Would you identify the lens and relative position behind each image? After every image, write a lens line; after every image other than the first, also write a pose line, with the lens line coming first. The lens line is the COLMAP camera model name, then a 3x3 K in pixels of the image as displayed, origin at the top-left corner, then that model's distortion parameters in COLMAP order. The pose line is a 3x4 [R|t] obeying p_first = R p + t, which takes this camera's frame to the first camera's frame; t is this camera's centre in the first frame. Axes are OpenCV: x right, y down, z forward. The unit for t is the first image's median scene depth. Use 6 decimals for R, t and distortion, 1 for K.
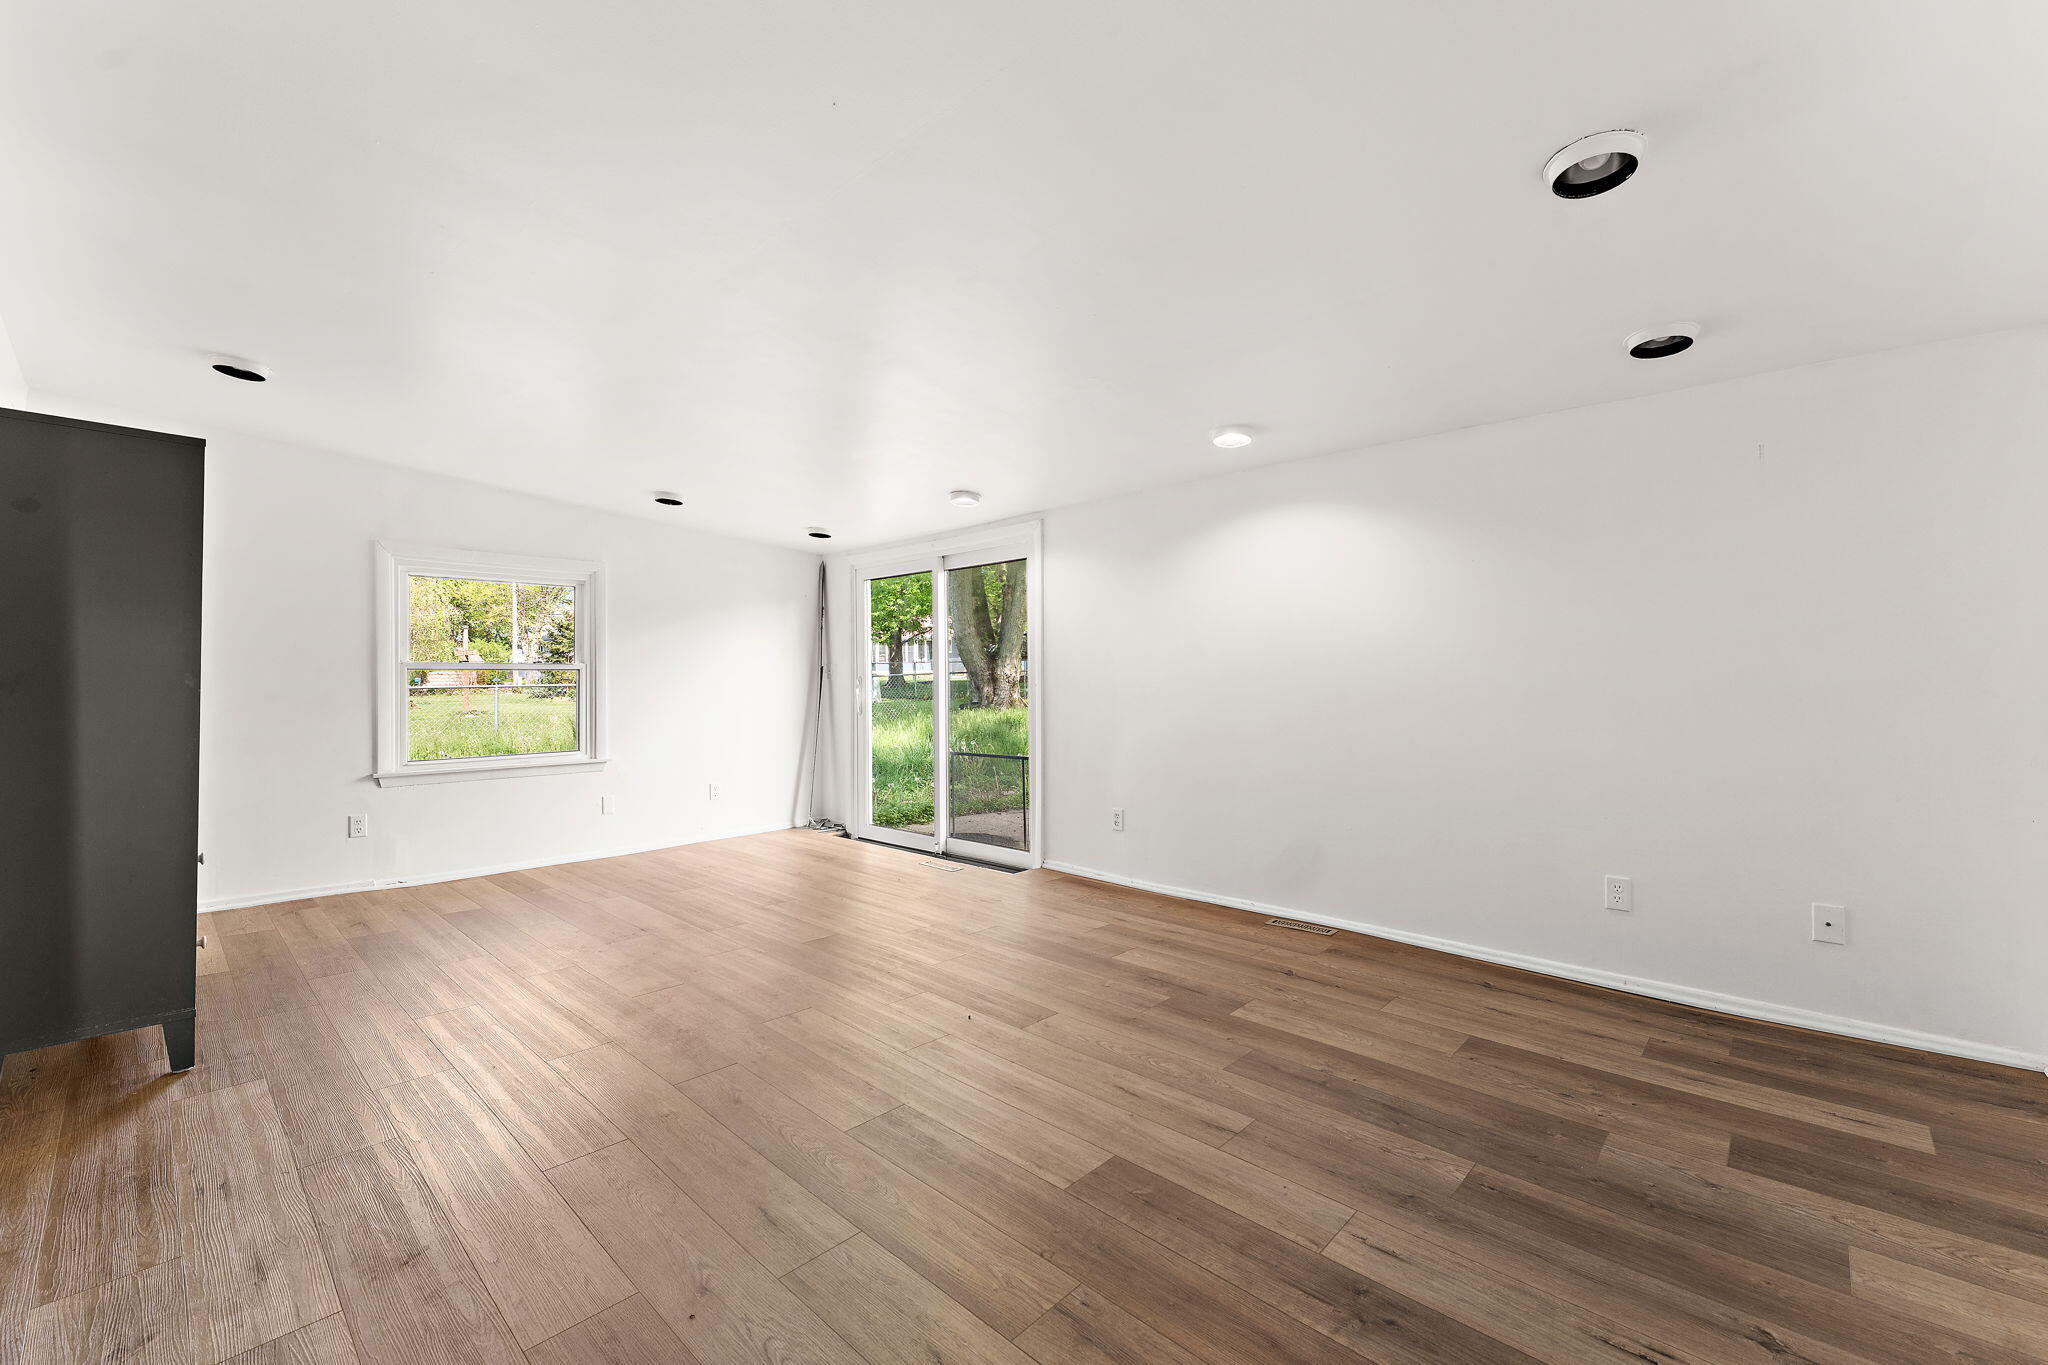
lens RADIAL K [[826.9, 0, 1030.4], [0, 826.9, 685.3], [0, 0, 1]] dist [-0.000019, -0.000205]
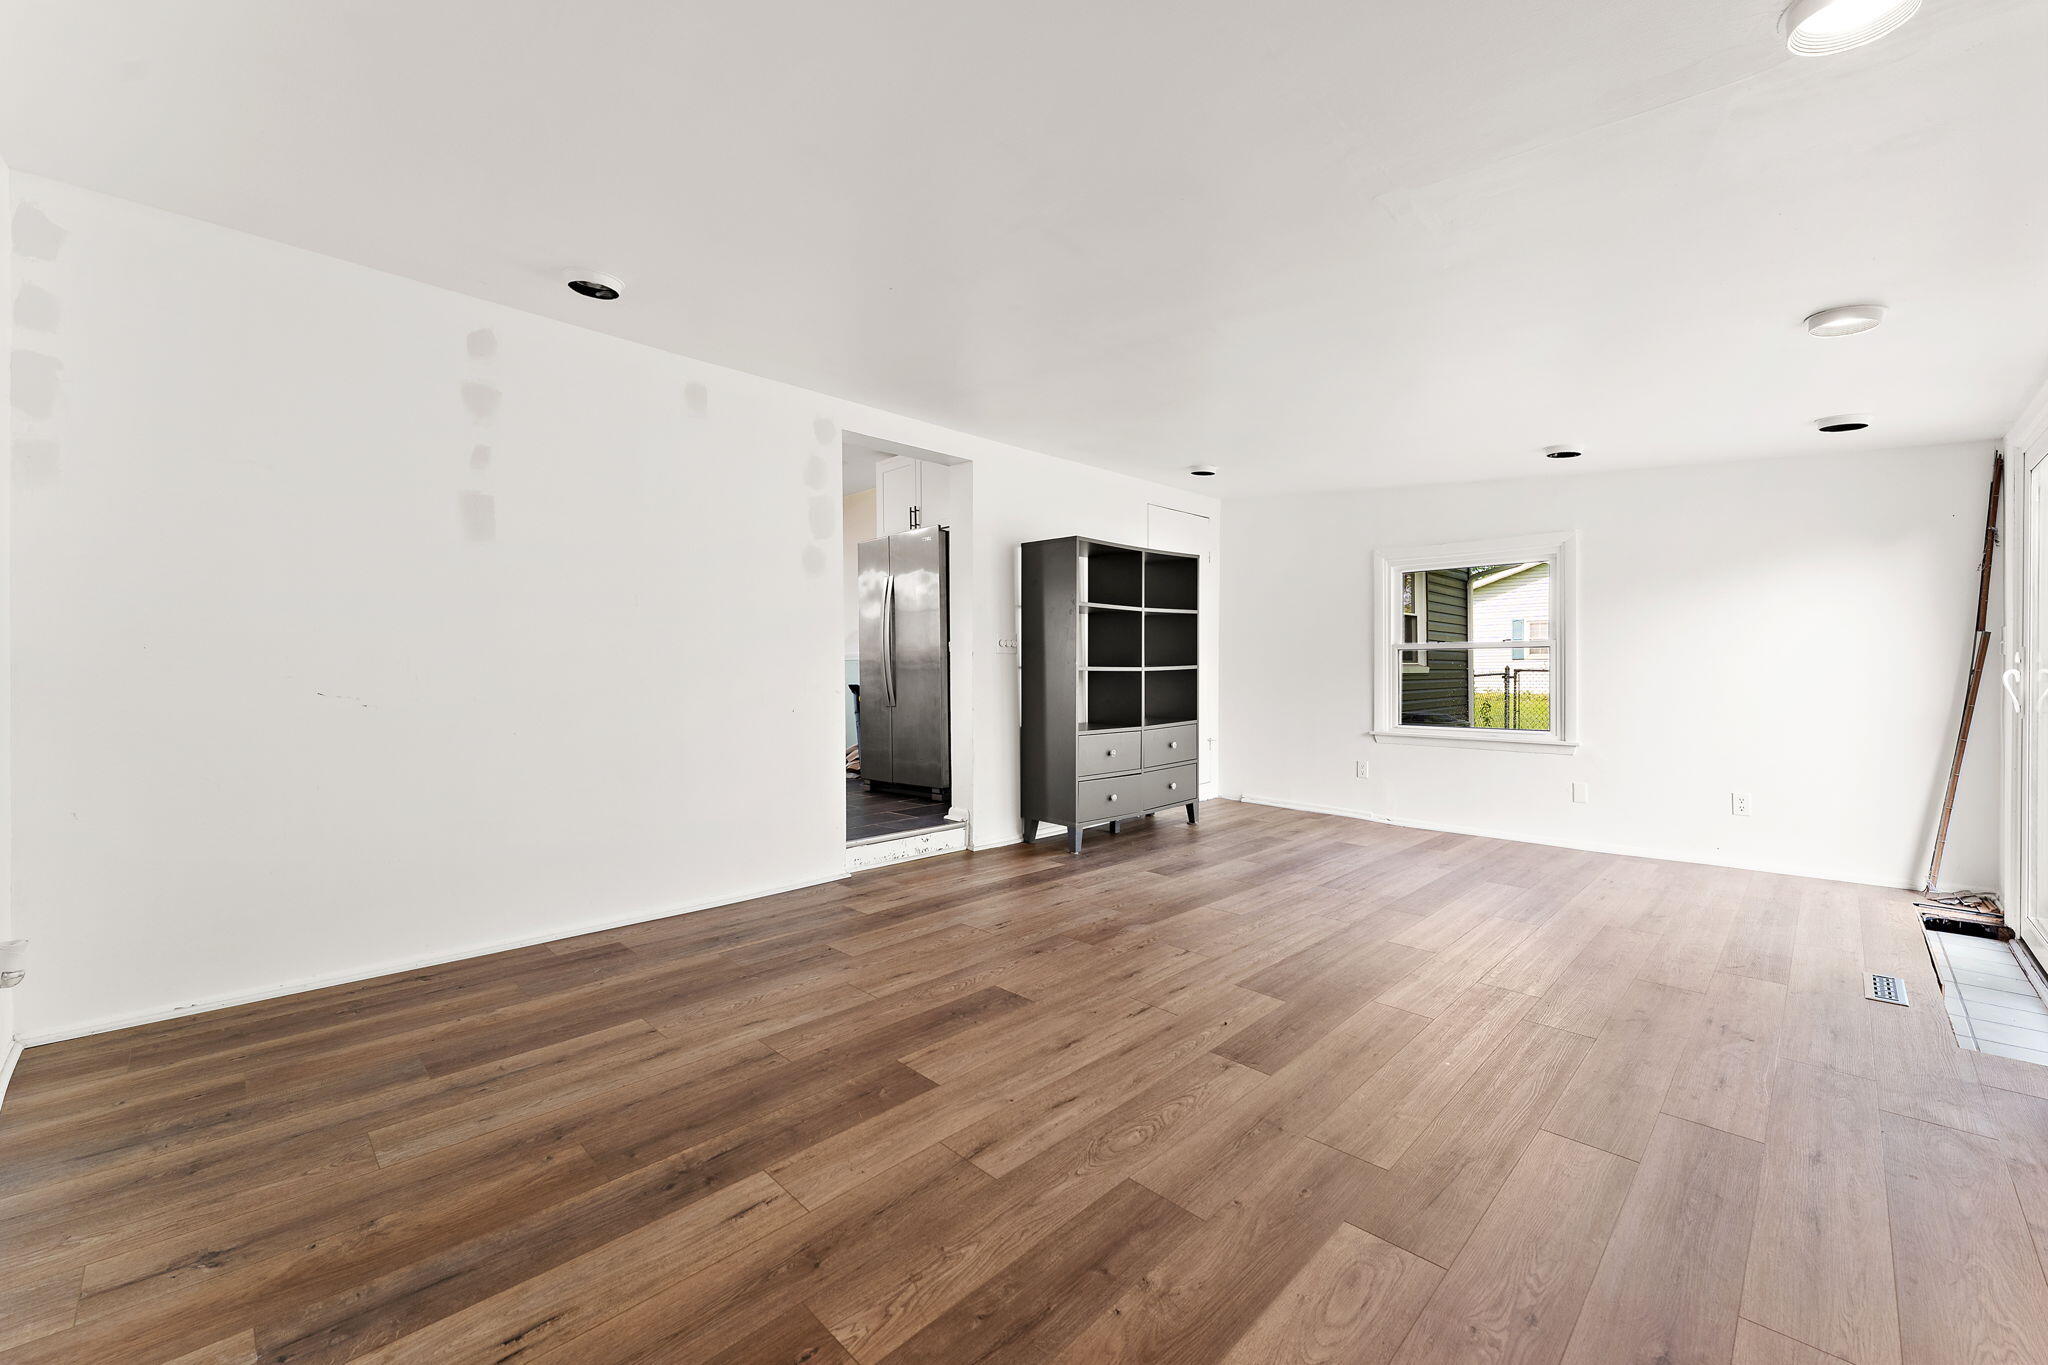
lens RADIAL K [[826.9, 0, 1030.4], [0, 826.9, 685.3], [0, 0, 1]] dist [-0.000019, -0.000205]
pose [[-0.028855, 0.022434, -0.999332, 1.151198], [0.000324, 0.999748, 0.022434, 0.010347], [0.999584, 0.000324, -0.028855, 1.116023]]
